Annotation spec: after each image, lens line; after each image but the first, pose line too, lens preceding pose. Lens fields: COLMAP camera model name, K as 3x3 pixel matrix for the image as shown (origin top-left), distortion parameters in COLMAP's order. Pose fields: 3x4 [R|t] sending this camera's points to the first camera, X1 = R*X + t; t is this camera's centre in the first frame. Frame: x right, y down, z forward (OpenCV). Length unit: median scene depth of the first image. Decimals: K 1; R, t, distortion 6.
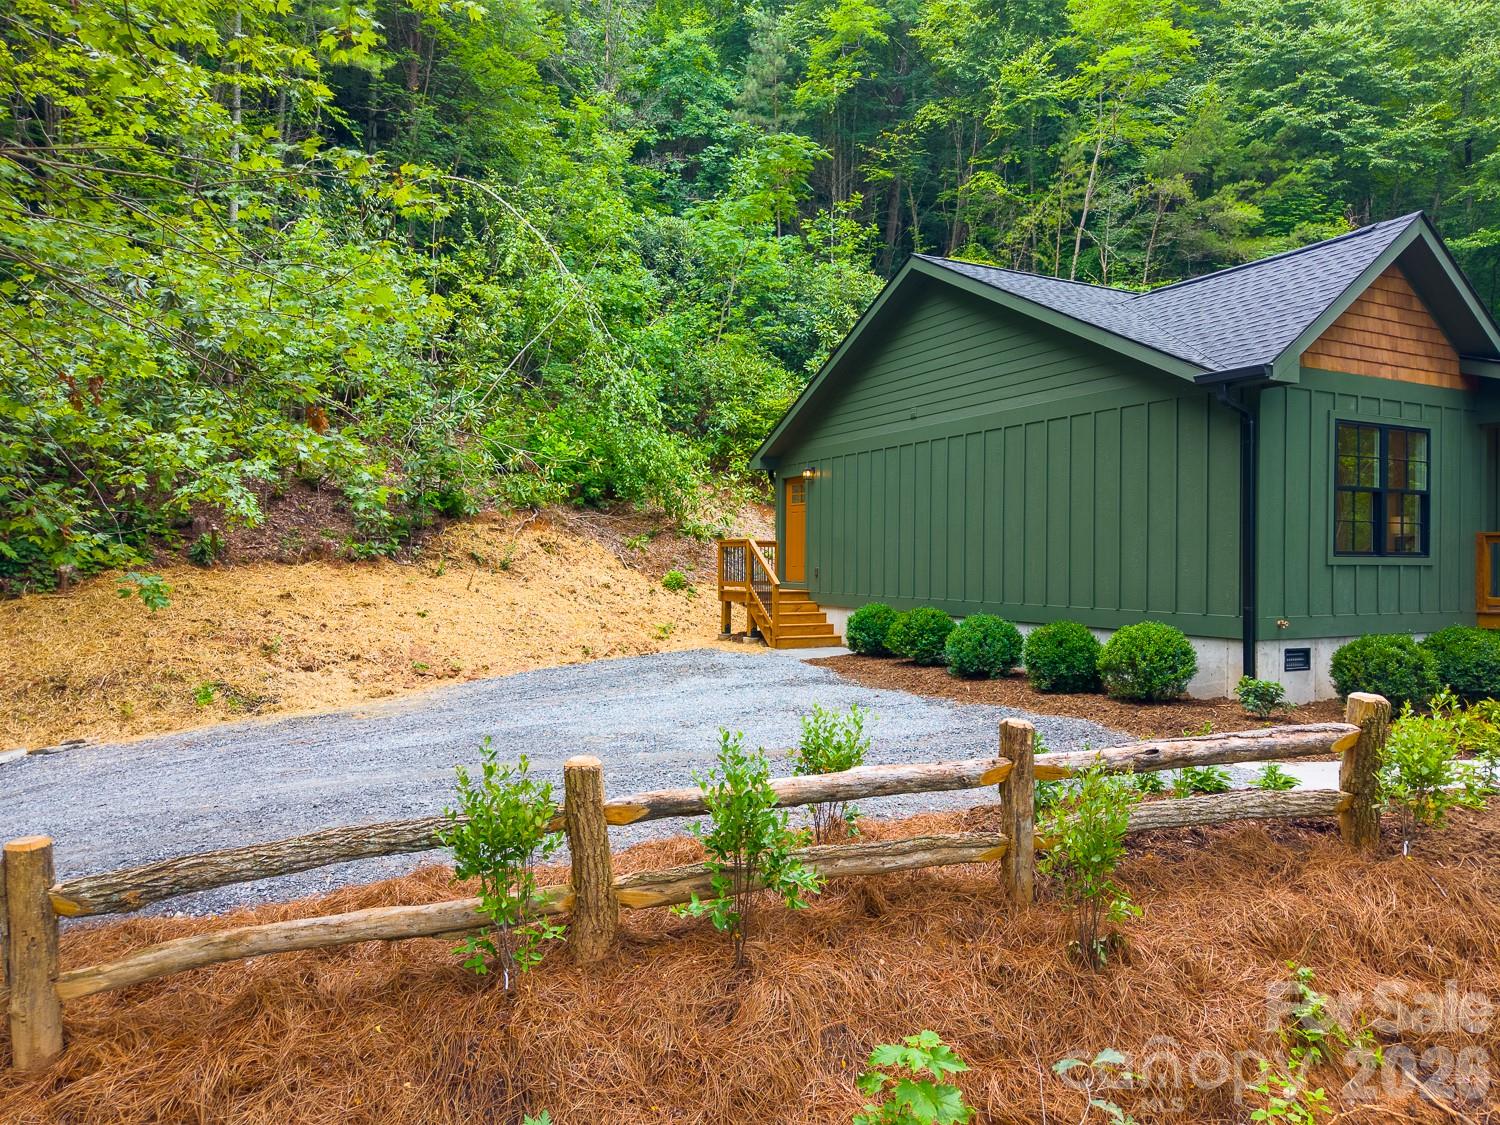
lens RADIAL K [[1008.2, 0, 744.5], [0, 1008.2, 566.6], [0, 0, 1]] dist [0.029870, -0.031861]
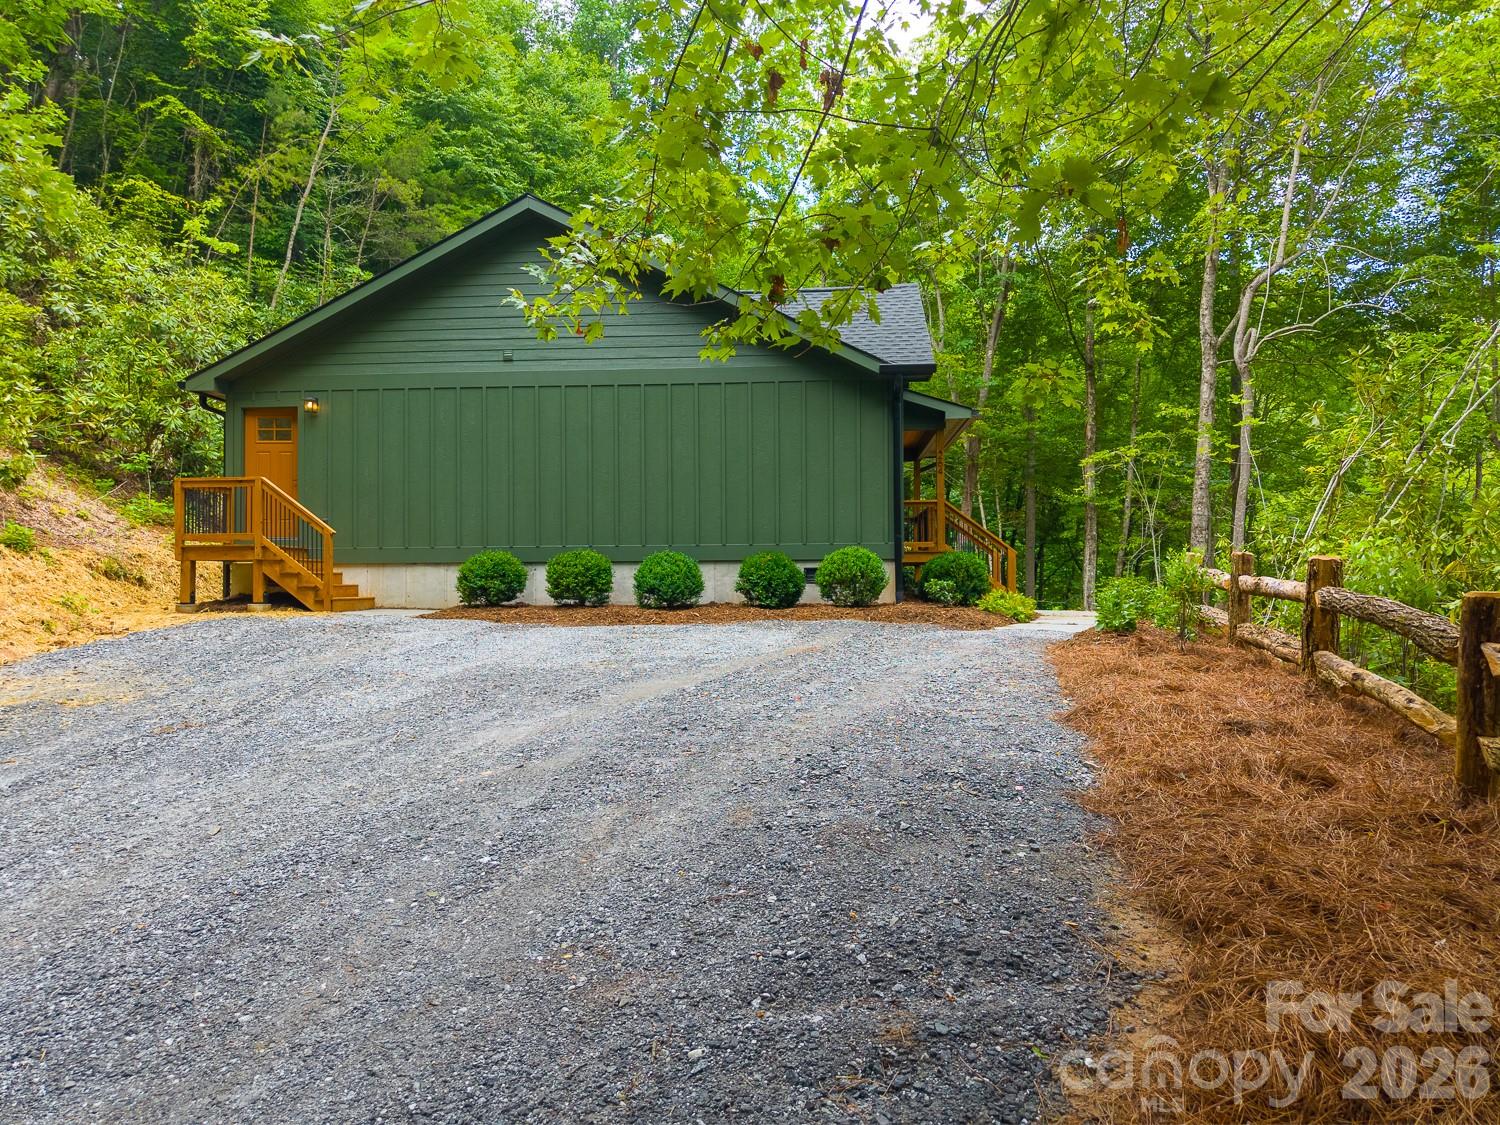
lens RADIAL K [[1008.2, 0, 748.2], [0, 1008.2, 562.4], [0, 0, 1]] dist [0.029870, -0.031861]
pose [[0.523156, 0.007850, 0.852201, -0.467877], [0.015126, 0.999715, -0.018494, 0.059078], [-0.852102, 0.022566, 0.522888, 0.262609]]
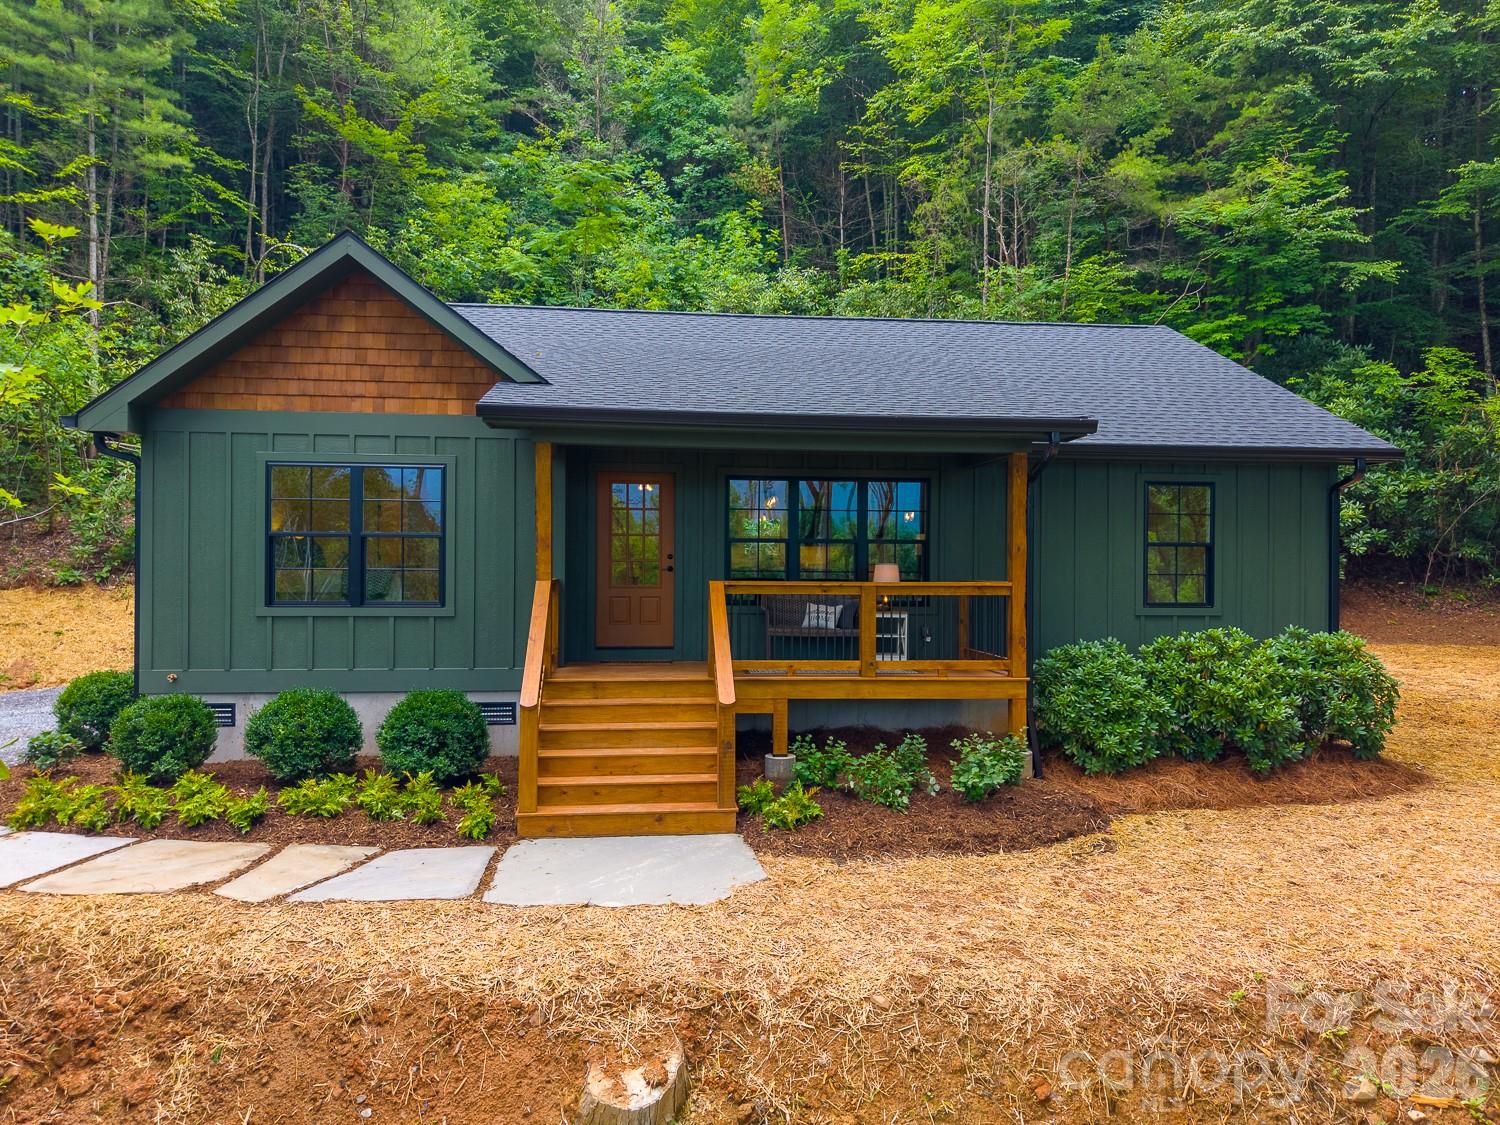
lens RADIAL K [[1008.2, 0, 745.5], [0, 1008.2, 565.4], [0, 0, 1]] dist [0.029870, -0.031861]
pose [[0.931808, 0.001389, -0.362949, 0.813253], [-0.003288, 0.999984, -0.004614, -0.028269], [0.362936, 0.005492, 0.931798, 0.173116]]
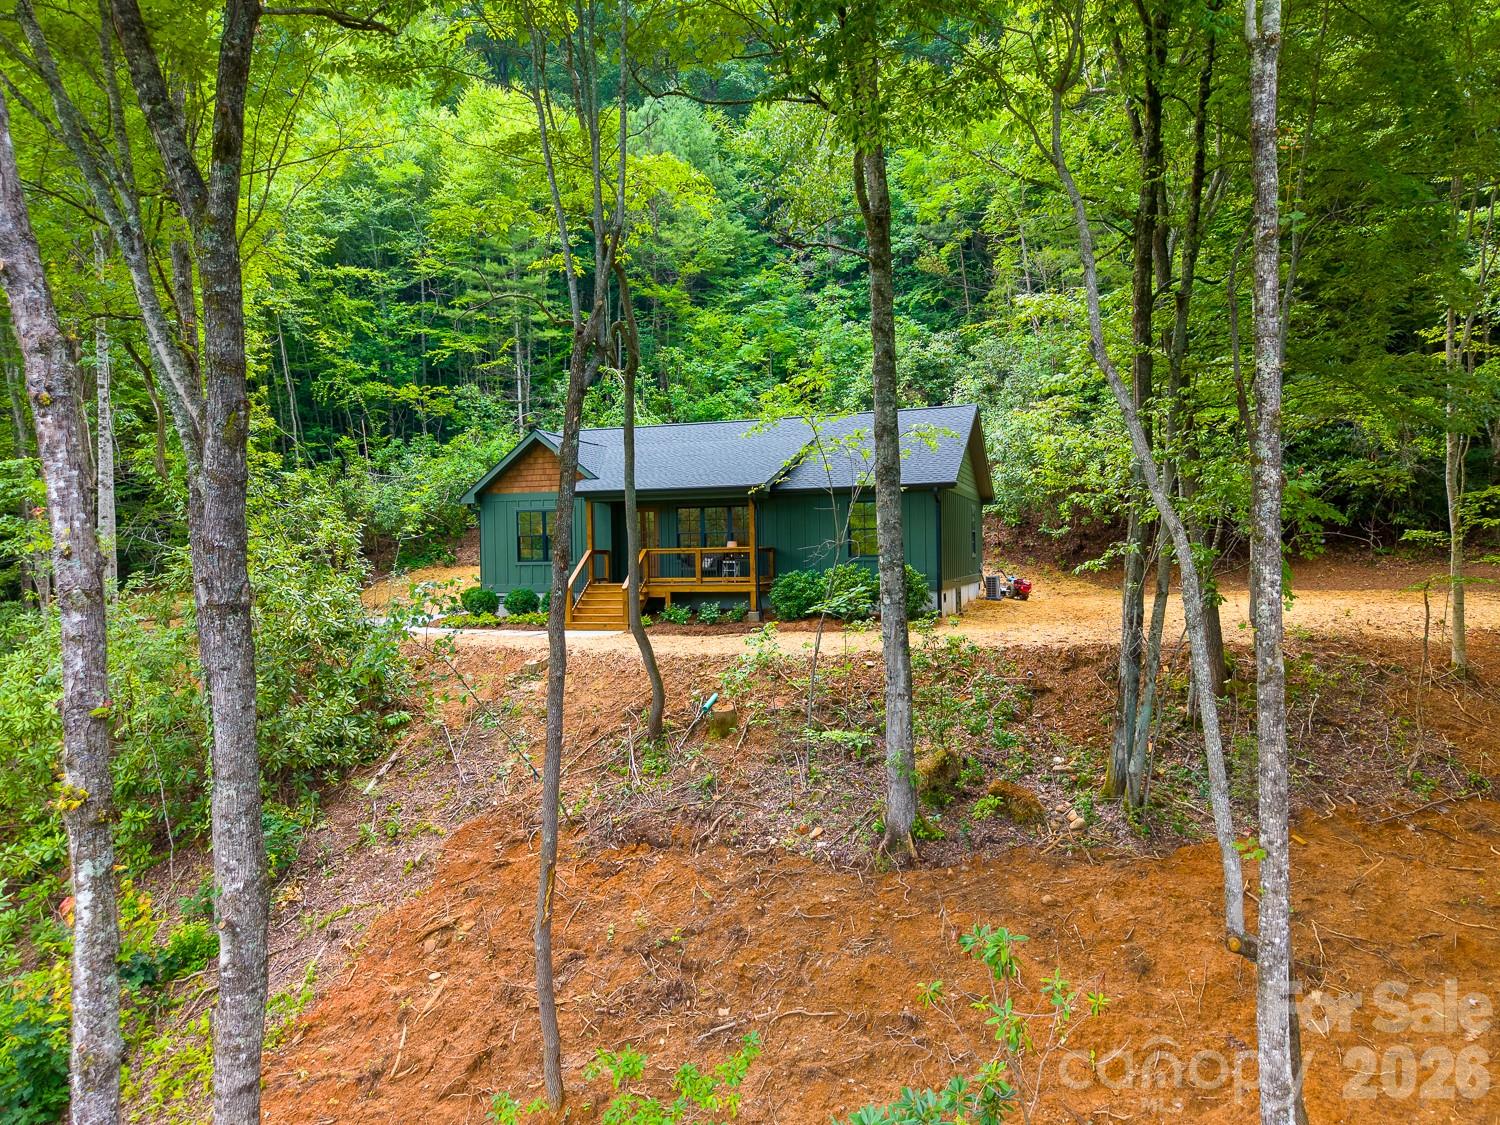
lens RADIAL K [[1008.2, 0, 752.1], [0, 1008.2, 558.1], [0, 0, 1]] dist [0.029870, -0.031861]
pose [[0.695088, -0.013656, -0.718795, 1.779806], [0.017322, 0.999847, -0.002245, -0.002684], [0.718716, -0.010890, 0.695218, -0.248202]]
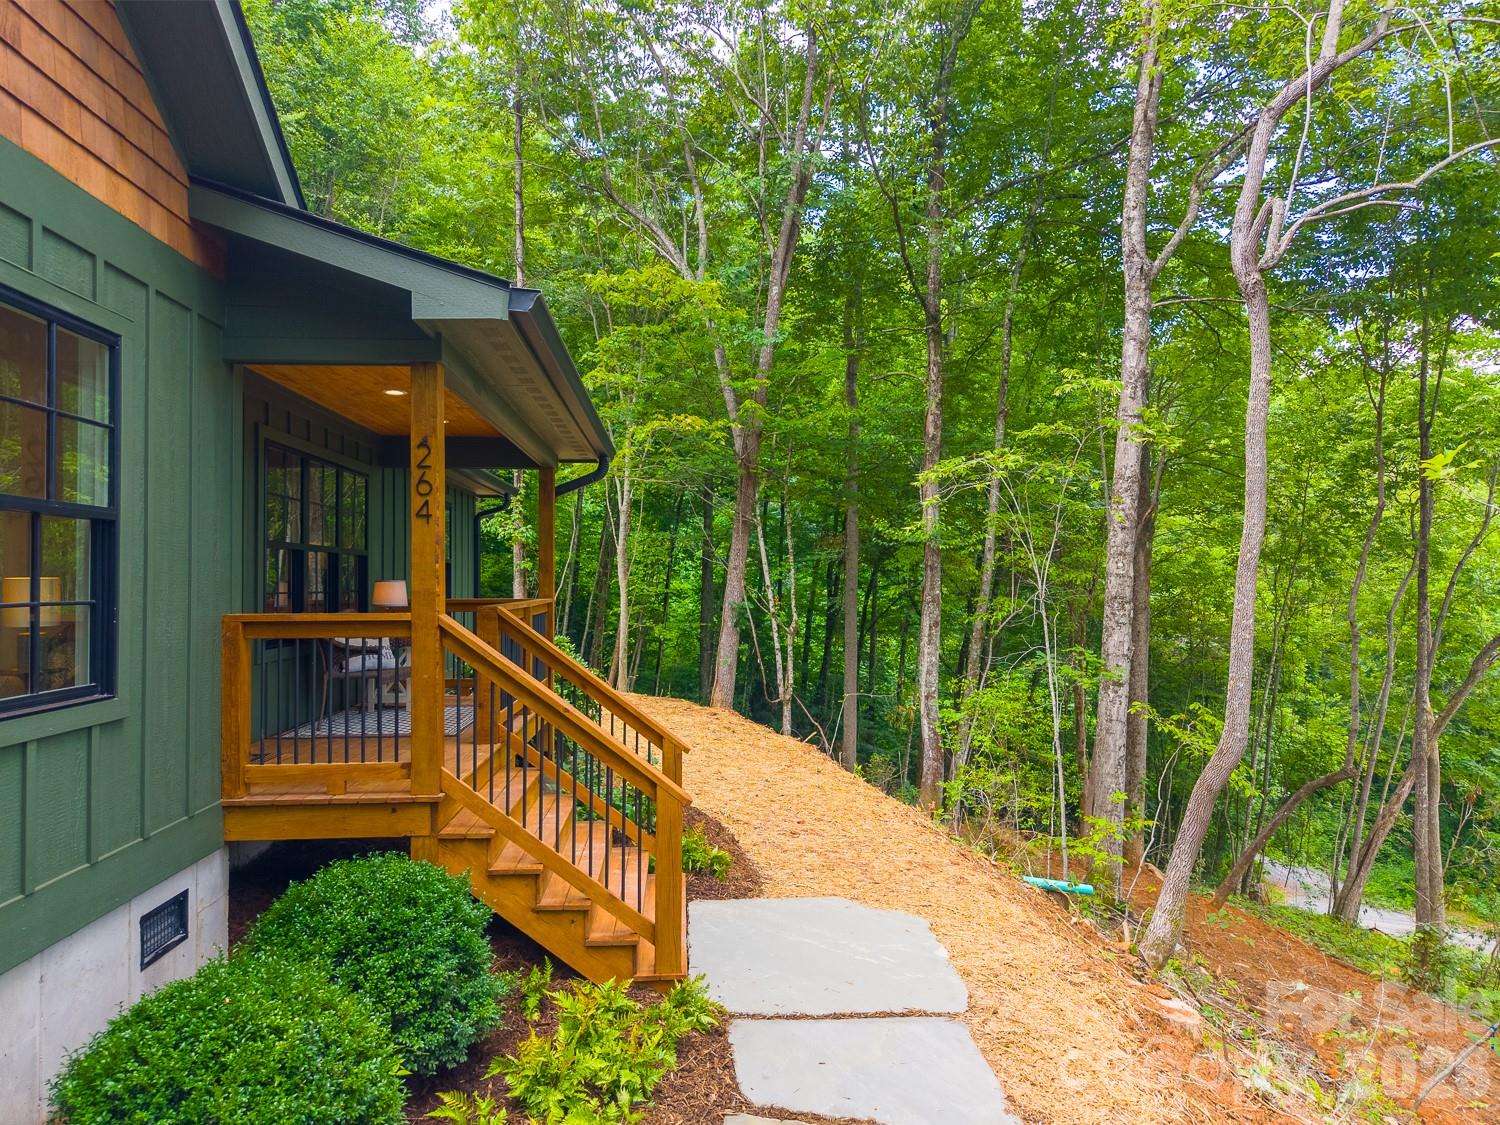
lens RADIAL K [[1008.2, 0, 748.8], [0, 1008.2, 563.0], [0, 0, 1]] dist [0.029870, -0.031861]
pose [[0.395357, 0.010798, 0.918464, 0.285422], [0.007801, 0.999855, -0.015113, -0.031731], [-0.918494, 0.013140, 0.395216, 0.429610]]
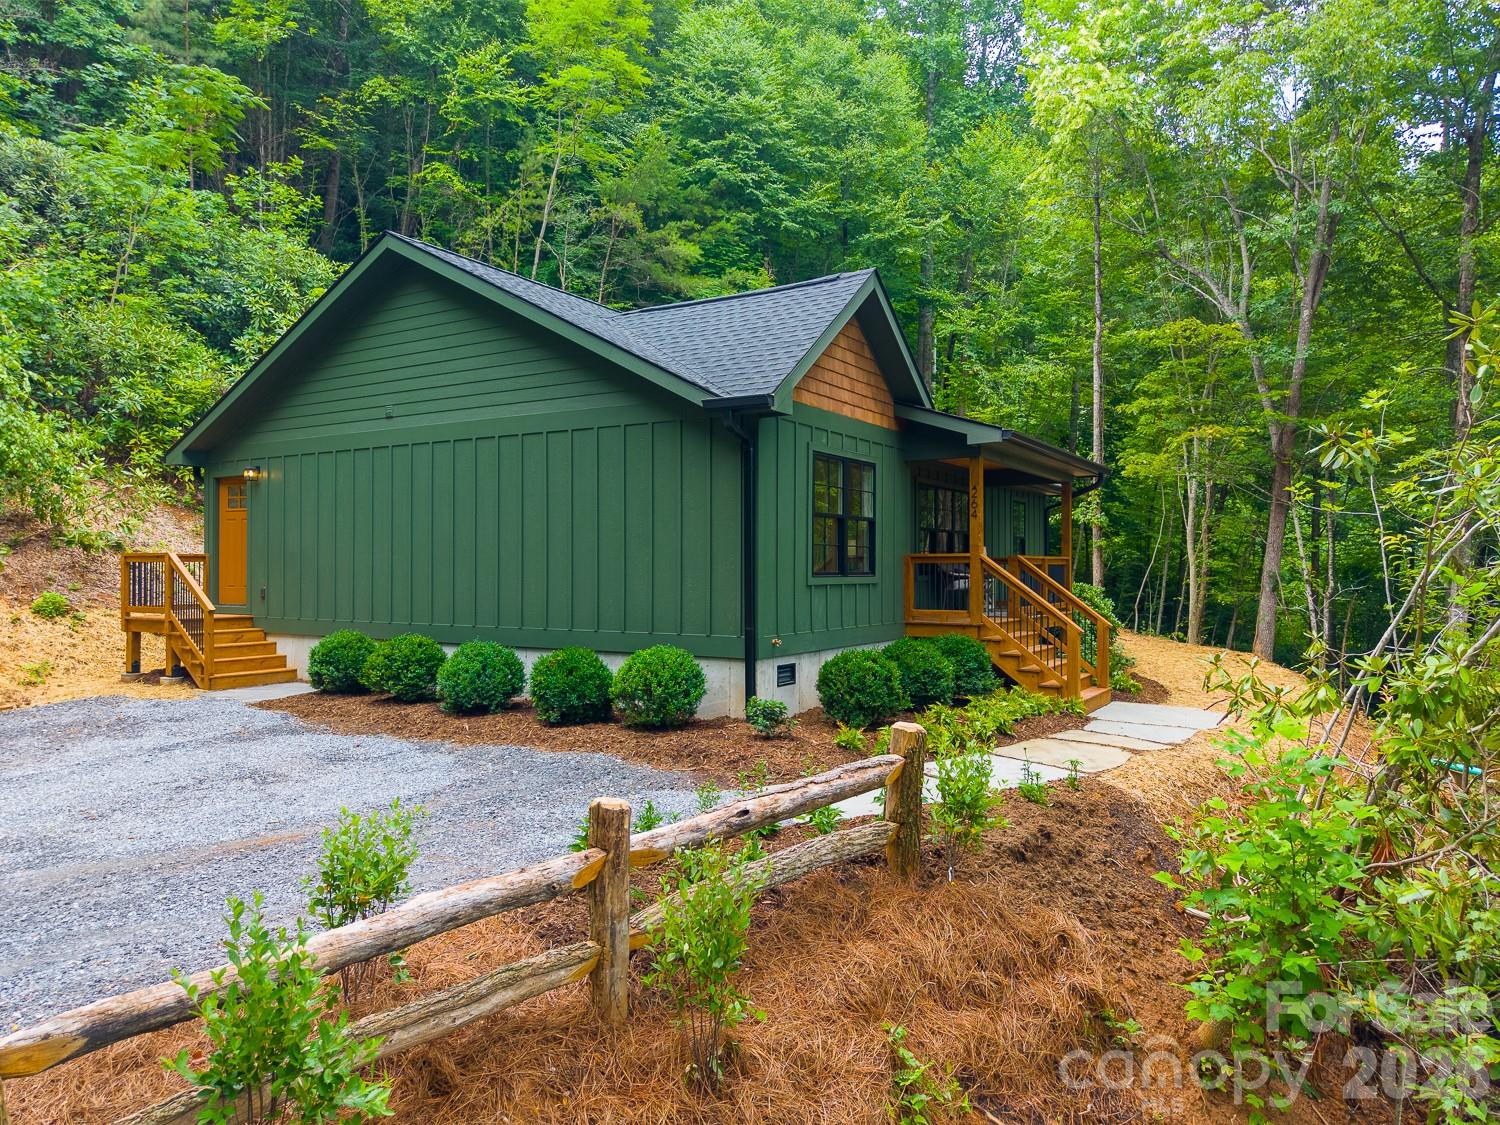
lens RADIAL K [[1008.2, 0, 751.7], [0, 1008.2, 562.3], [0, 0, 1]] dist [0.029870, -0.031861]
pose [[0.854045, -0.002137, 0.520195, -0.019067], [0.006724, 0.999953, -0.006931, -0.011435], [-0.520156, 0.009418, 0.854020, 0.072323]]
